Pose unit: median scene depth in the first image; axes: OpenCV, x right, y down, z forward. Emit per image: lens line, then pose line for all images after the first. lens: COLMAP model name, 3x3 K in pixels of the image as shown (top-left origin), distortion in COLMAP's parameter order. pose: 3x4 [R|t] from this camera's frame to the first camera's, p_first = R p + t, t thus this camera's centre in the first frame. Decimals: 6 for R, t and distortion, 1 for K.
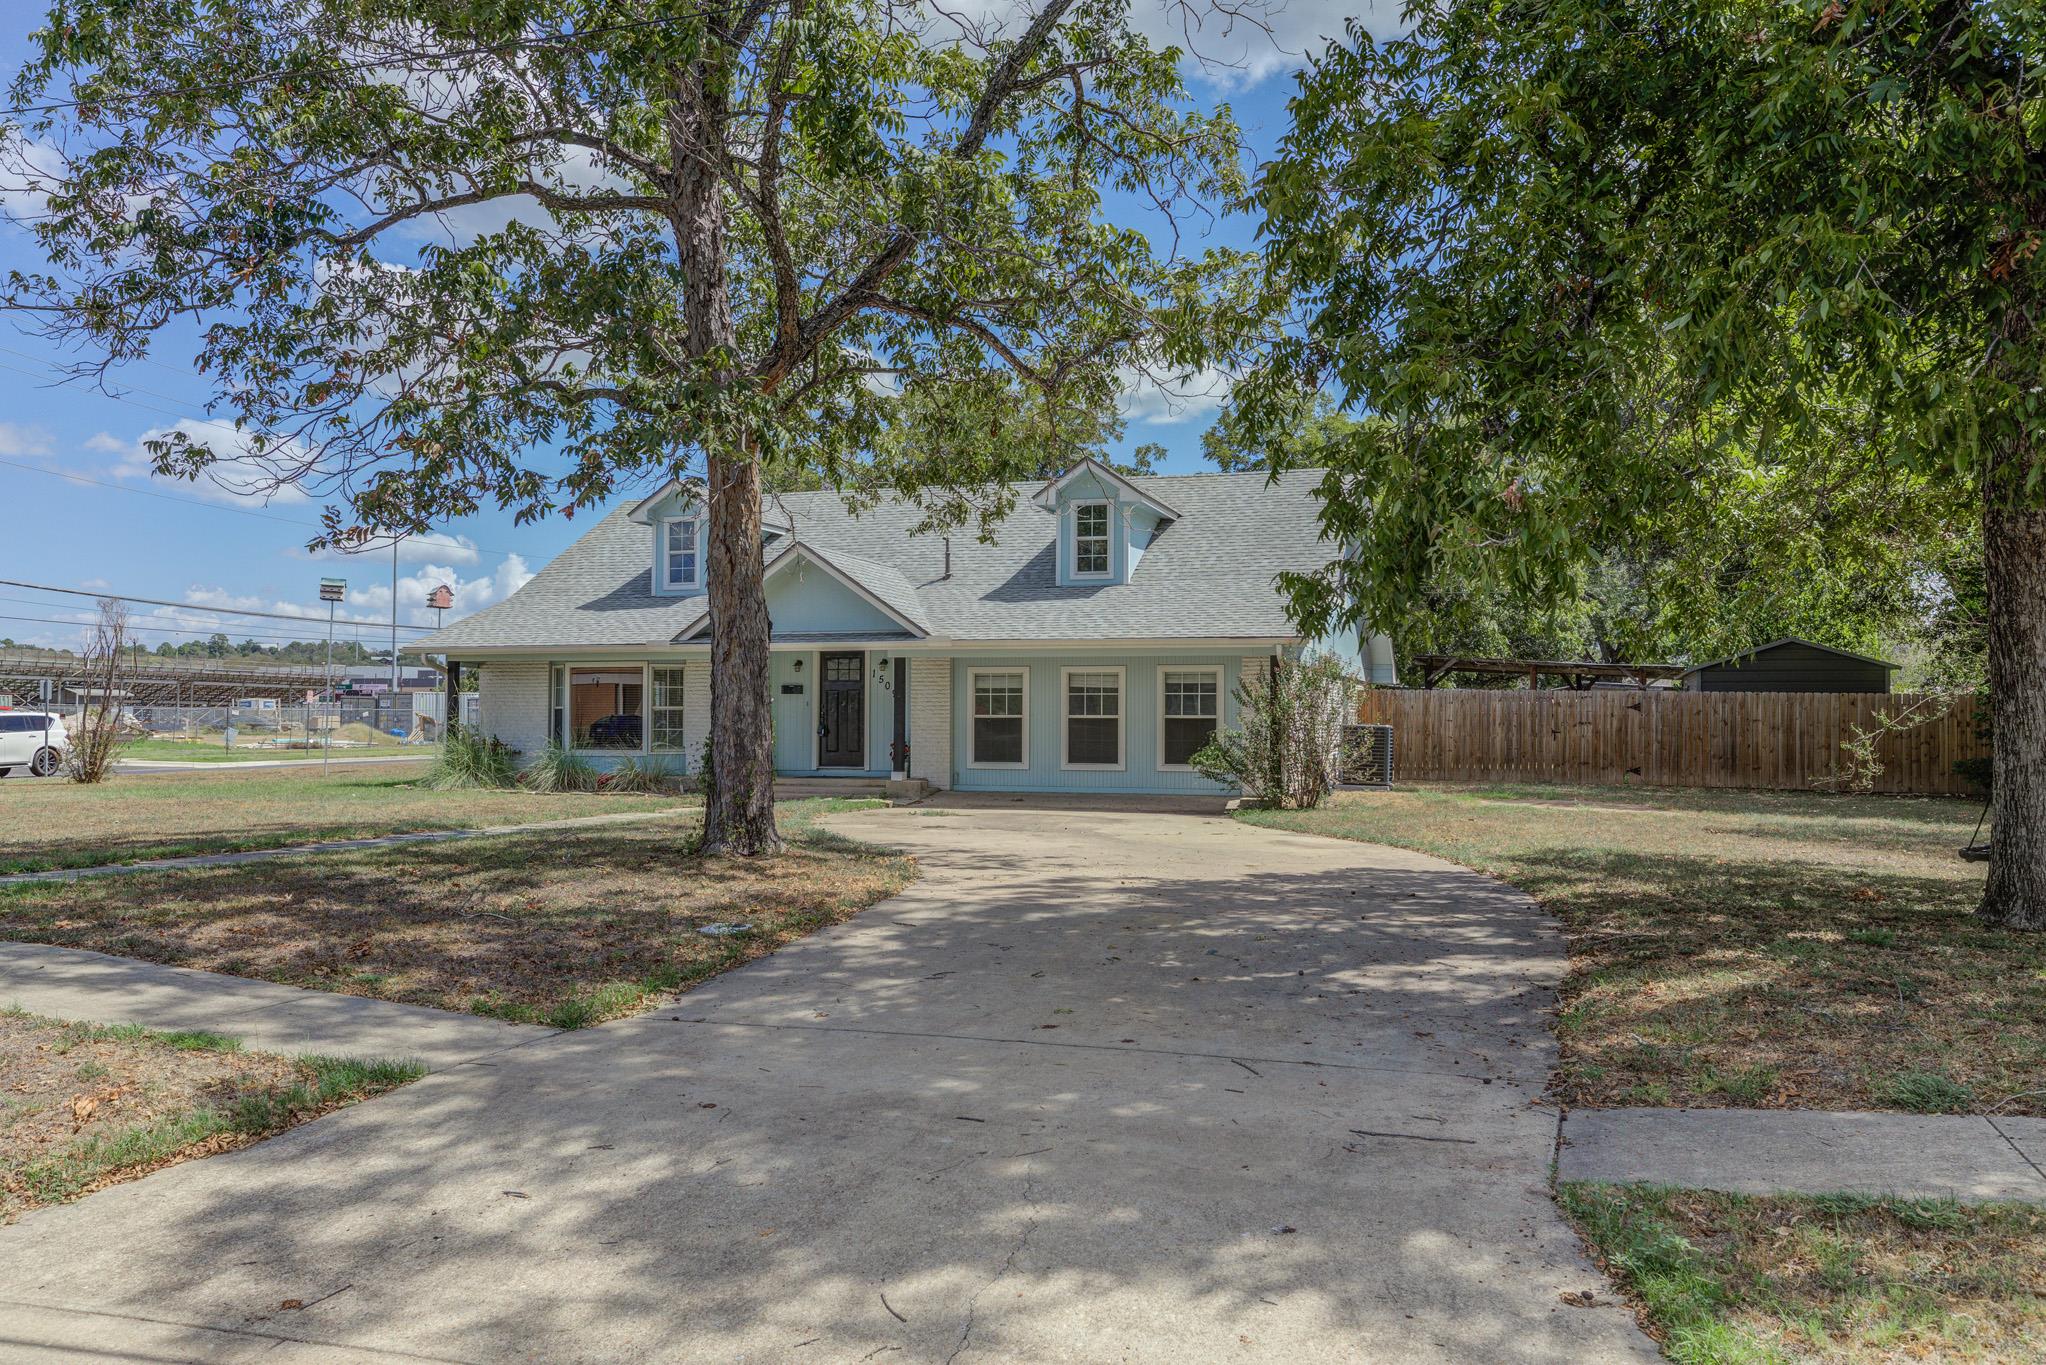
lens RADIAL K [[1630.9, 0, 1016.5], [0, 1630.9, 690.3], [0, 0, 1]] dist [0.013251, 0.001007]
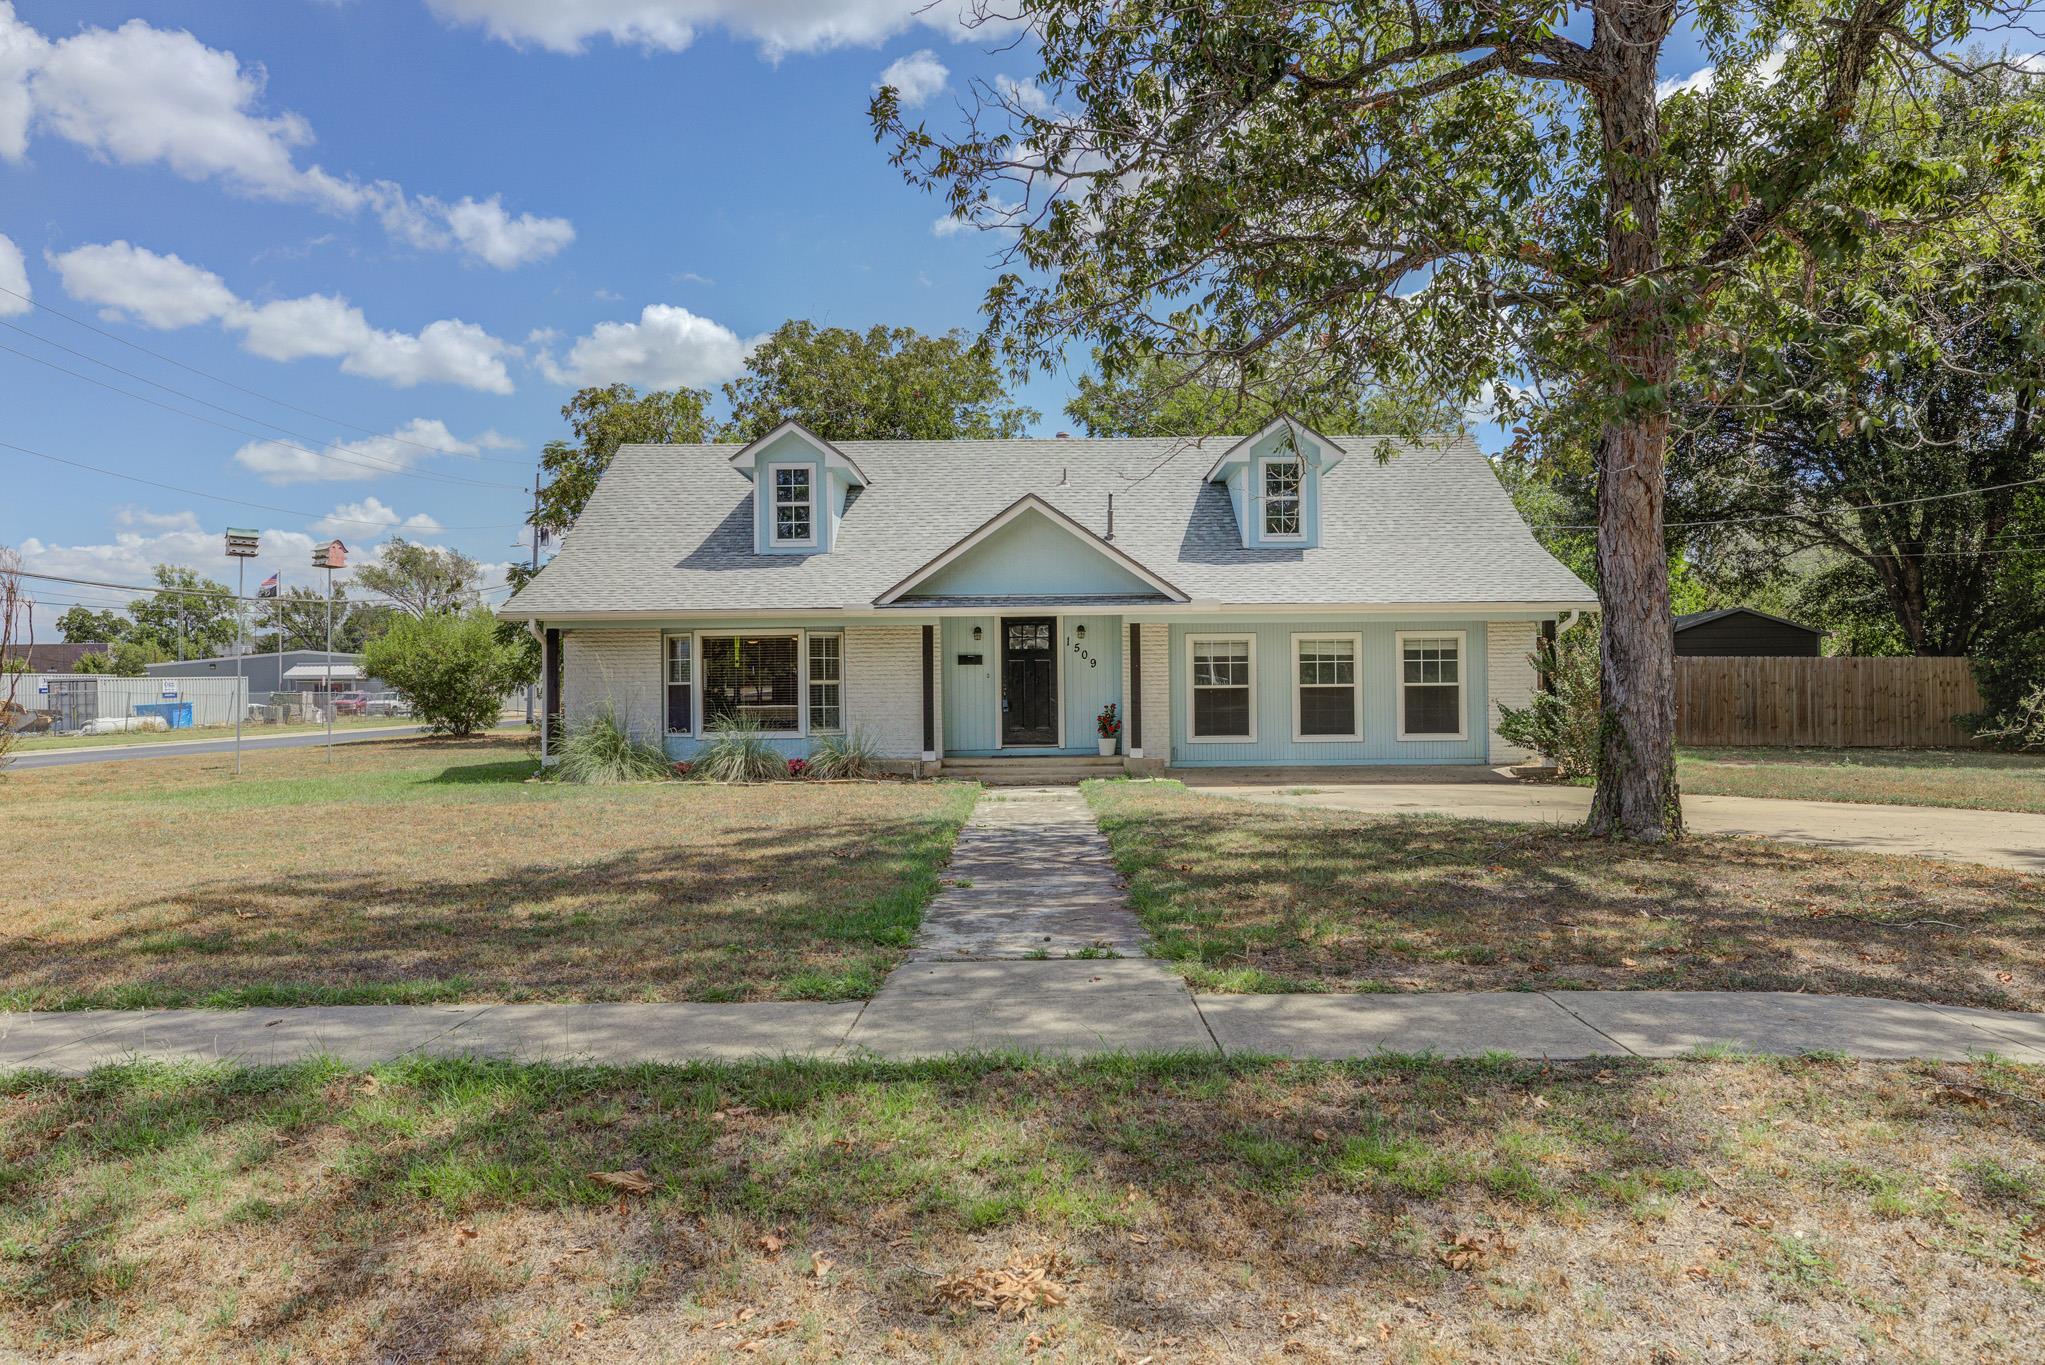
lens RADIAL K [[1630.1, 0, 1023.3], [0, 1630.1, 675.1], [0, 0, 1]] dist [0.013251, 0.001007]
pose [[0.949511, -0.009972, 0.313574, -0.396268], [0.007713, 0.999935, 0.008443, 0.000626], [-0.313638, -0.005599, 0.949526, 0.145882]]
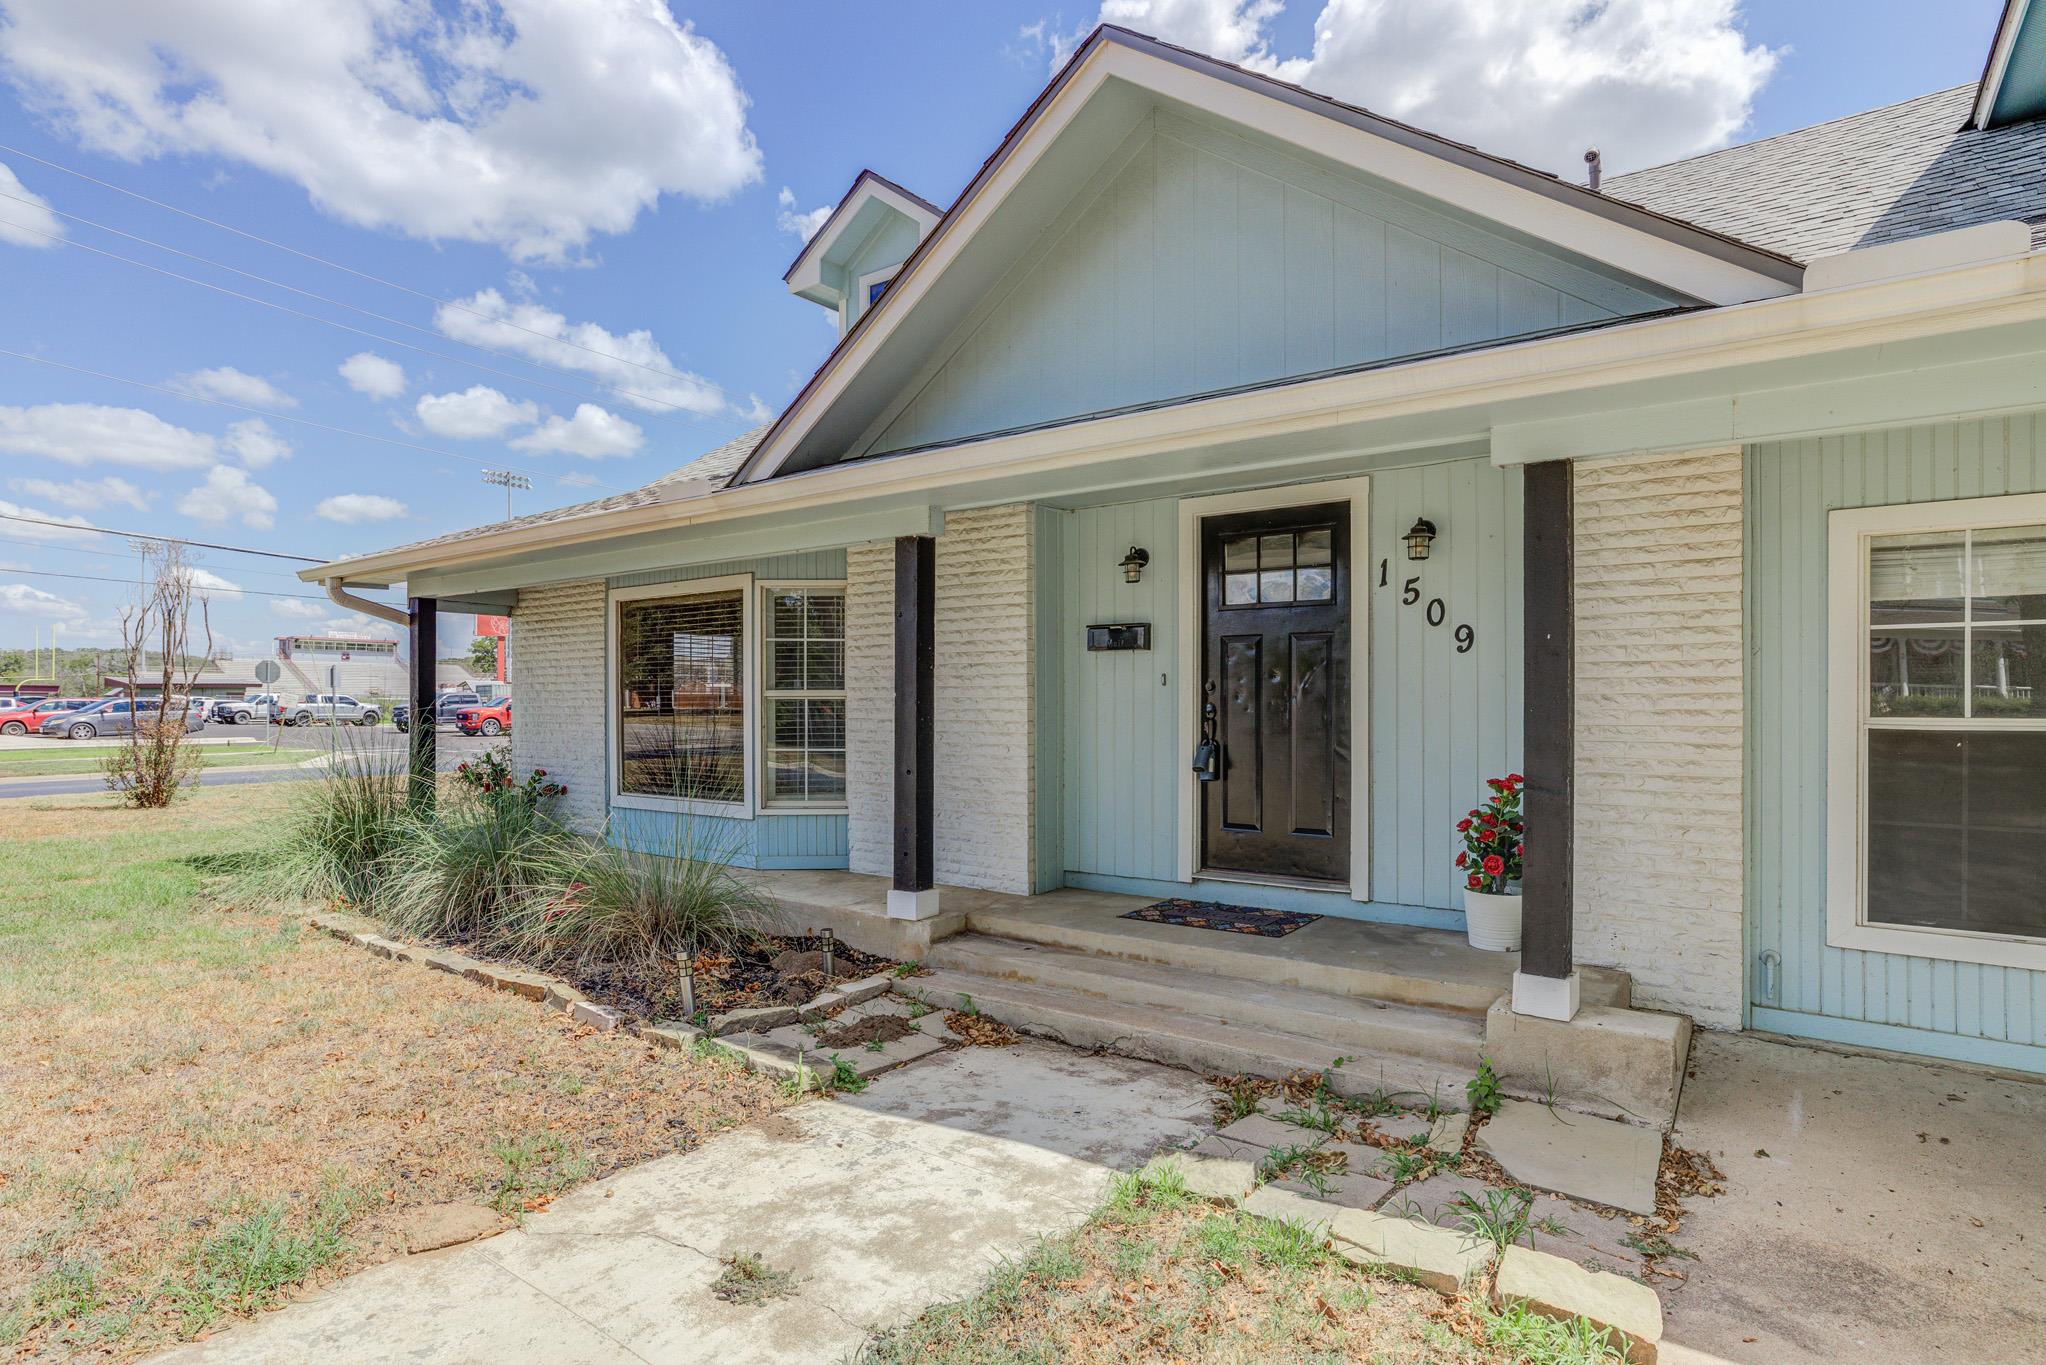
lens RADIAL K [[1090.2, 0, 1028.6], [0, 1090.2, 701.9], [0, 0, 1]] dist [0.000202, 0.000960]
pose [[0.953771, -0.001875, -0.300529, -0.089462], [0.005624, 0.999917, 0.011609, 0.010249], [0.300482, -0.012762, 0.953702, 0.793262]]
